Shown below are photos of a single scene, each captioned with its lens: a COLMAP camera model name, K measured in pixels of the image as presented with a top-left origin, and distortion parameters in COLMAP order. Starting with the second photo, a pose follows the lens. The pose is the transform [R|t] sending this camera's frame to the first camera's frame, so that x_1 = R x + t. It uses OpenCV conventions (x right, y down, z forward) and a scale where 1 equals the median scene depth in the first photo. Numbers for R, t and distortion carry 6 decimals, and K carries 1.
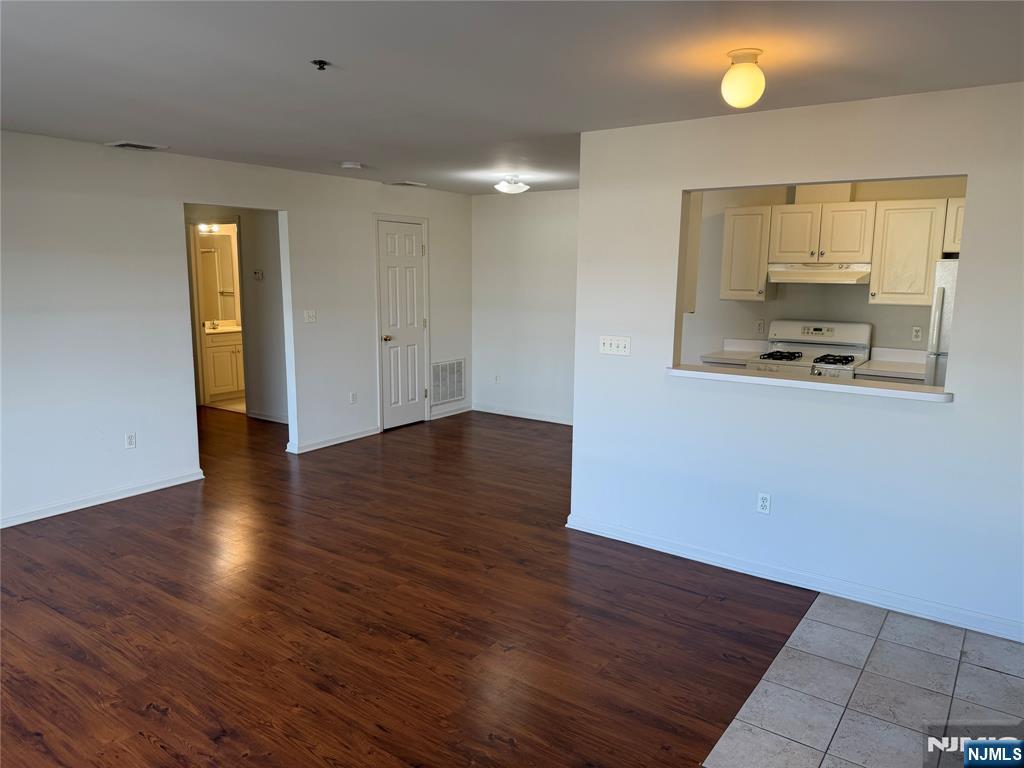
lens RADIAL K [[716.9, 0, 512.0], [0, 716.9, 384.0], [0, 0, 1]] dist [0.125537, -0.220028]
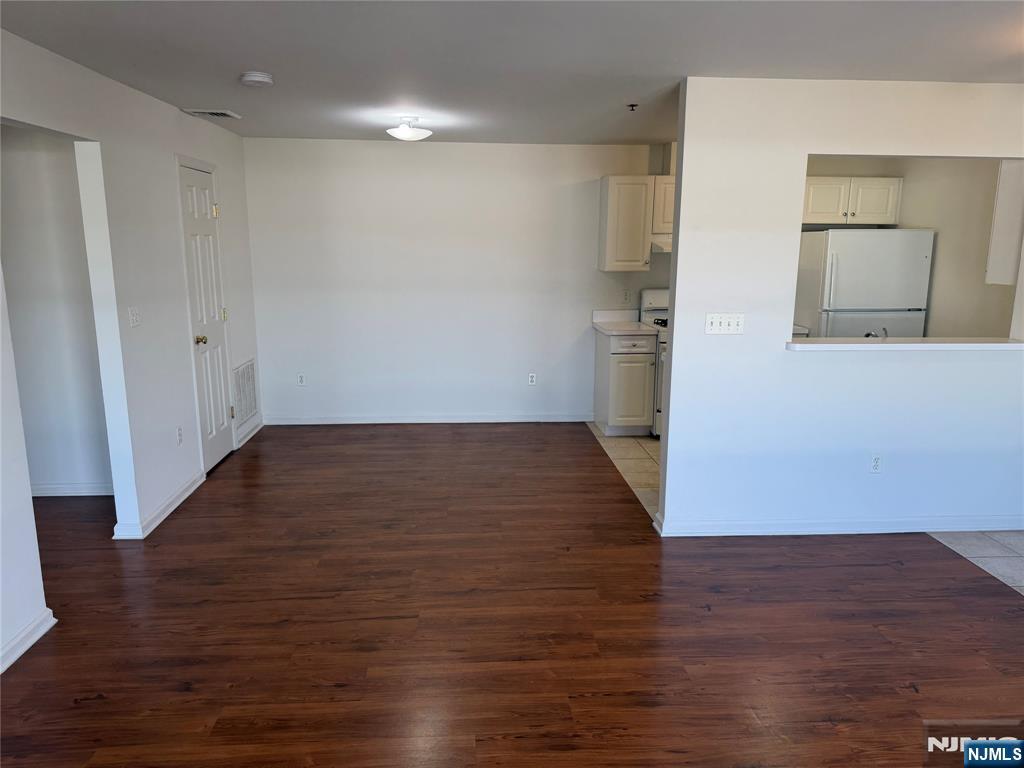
lens RADIAL K [[716.9, 0, 512.0], [0, 716.9, 384.0], [0, 0, 1]] dist [0.125537, -0.220028]
pose [[0.769186, -0.126261, 0.626427, -0.522854], [0.100940, 0.991986, 0.075998, -0.061540], [-0.631002, 0.004775, 0.775766, 0.386836]]
